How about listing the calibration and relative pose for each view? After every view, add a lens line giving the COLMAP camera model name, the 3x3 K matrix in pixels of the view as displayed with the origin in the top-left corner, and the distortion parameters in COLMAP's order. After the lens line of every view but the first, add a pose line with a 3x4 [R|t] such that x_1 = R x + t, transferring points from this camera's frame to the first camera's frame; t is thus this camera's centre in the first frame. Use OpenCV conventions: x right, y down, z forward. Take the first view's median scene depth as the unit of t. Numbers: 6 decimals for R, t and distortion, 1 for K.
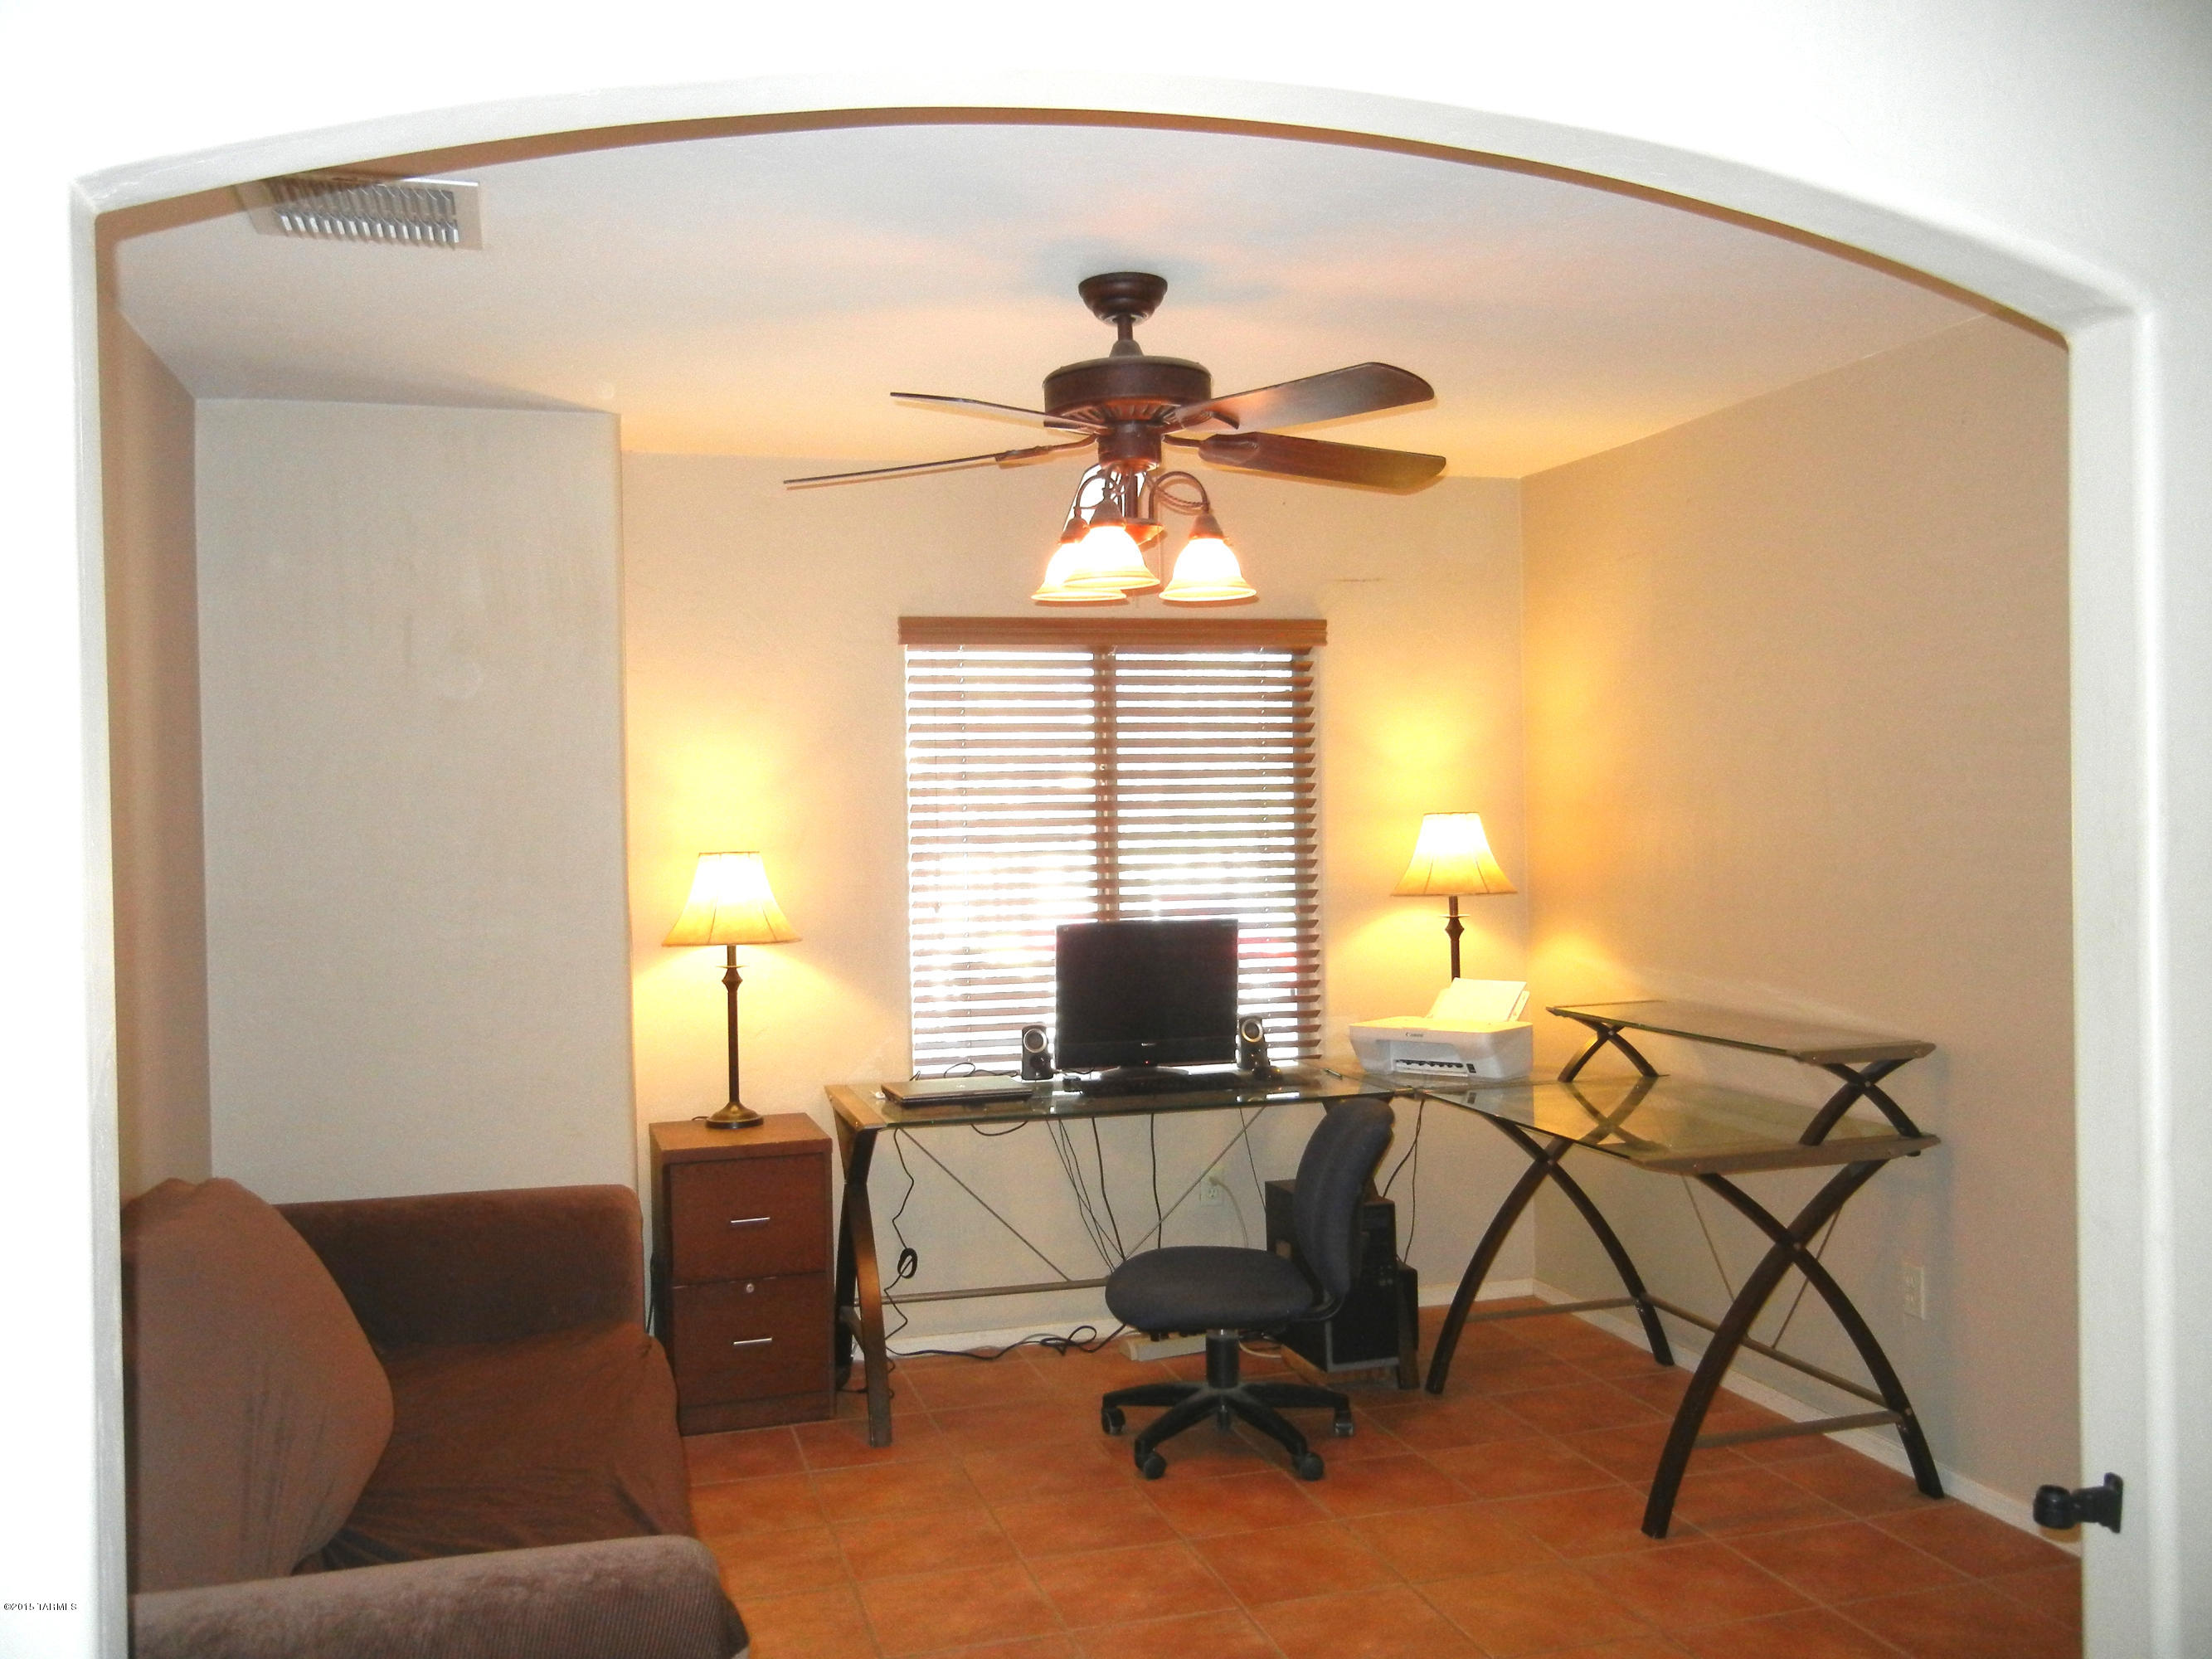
lens RADIAL K [[1906.4, 0, 1104.7], [0, 1906.4, 828.2], [0, 0, 1]] dist [0.002490, -0.002090]
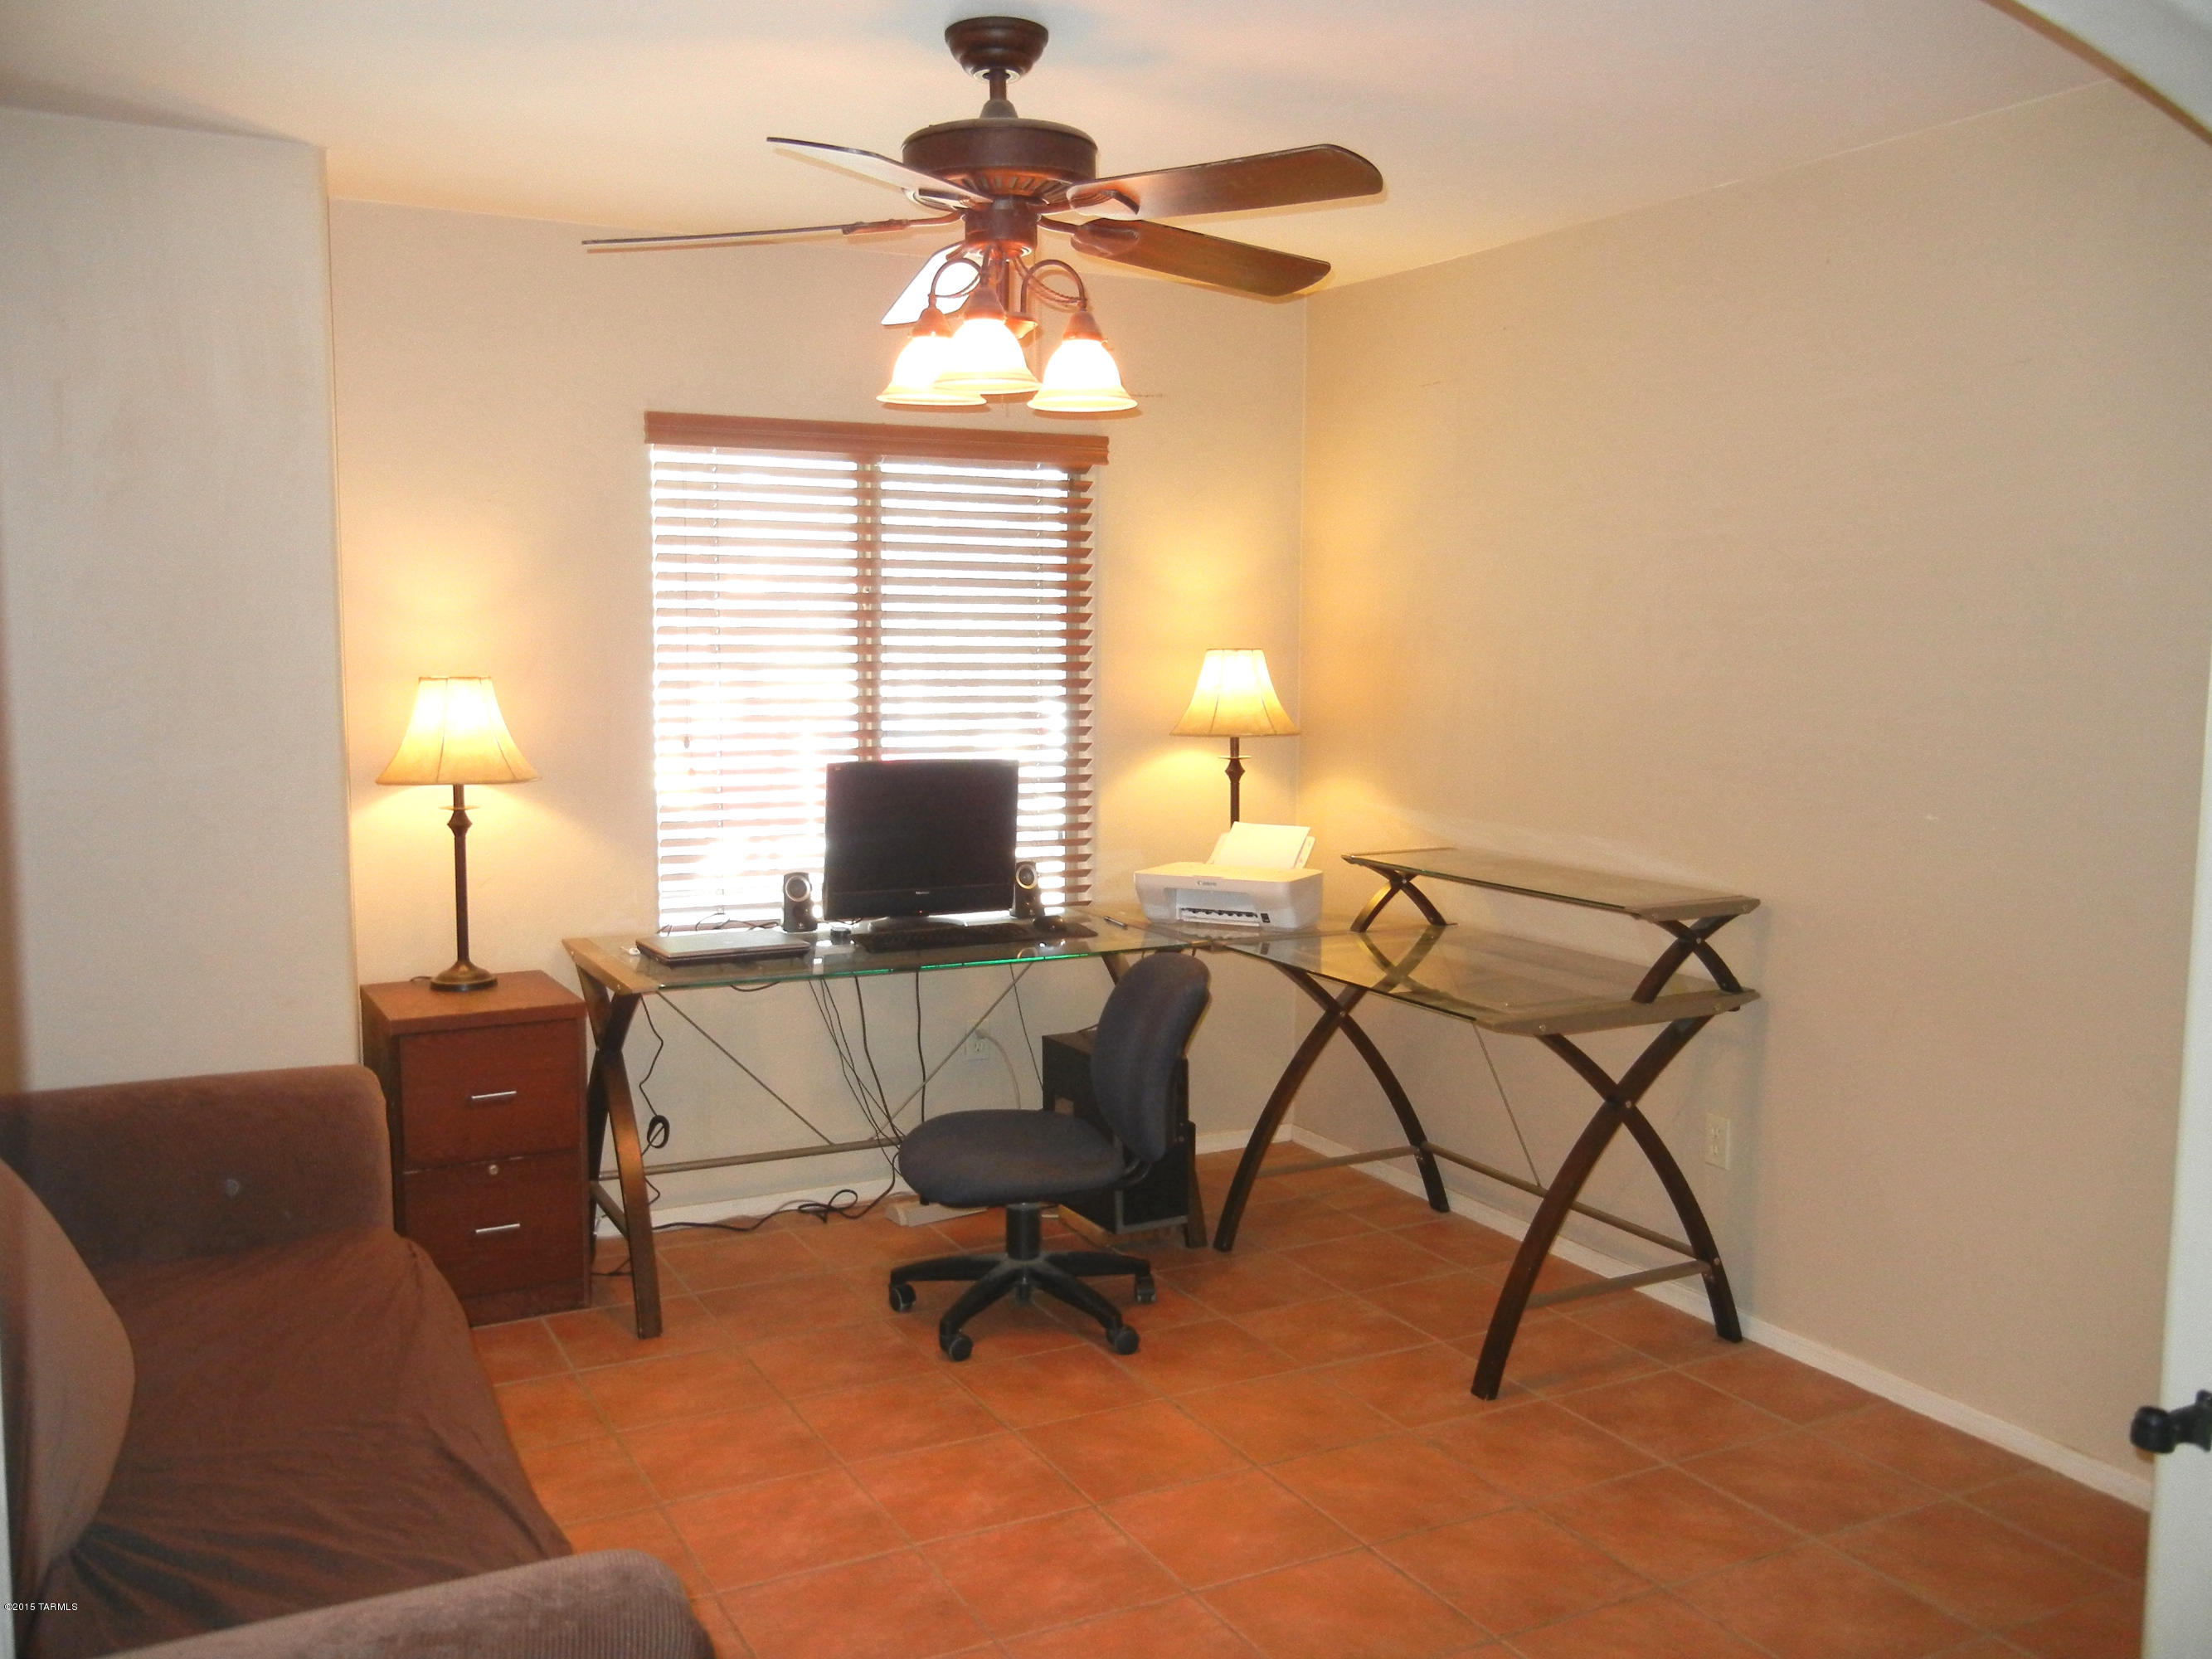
lens RADIAL K [[1906.4, 0, 1107.6], [0, 1906.4, 829.2], [0, 0, 1]] dist [0.002490, -0.002090]
pose [[0.979097, 0.004057, 0.203353, -0.086876], [-0.023659, 0.995286, 0.094055, -0.007655], [-0.202013, -0.096900, 0.974577, 0.090075]]
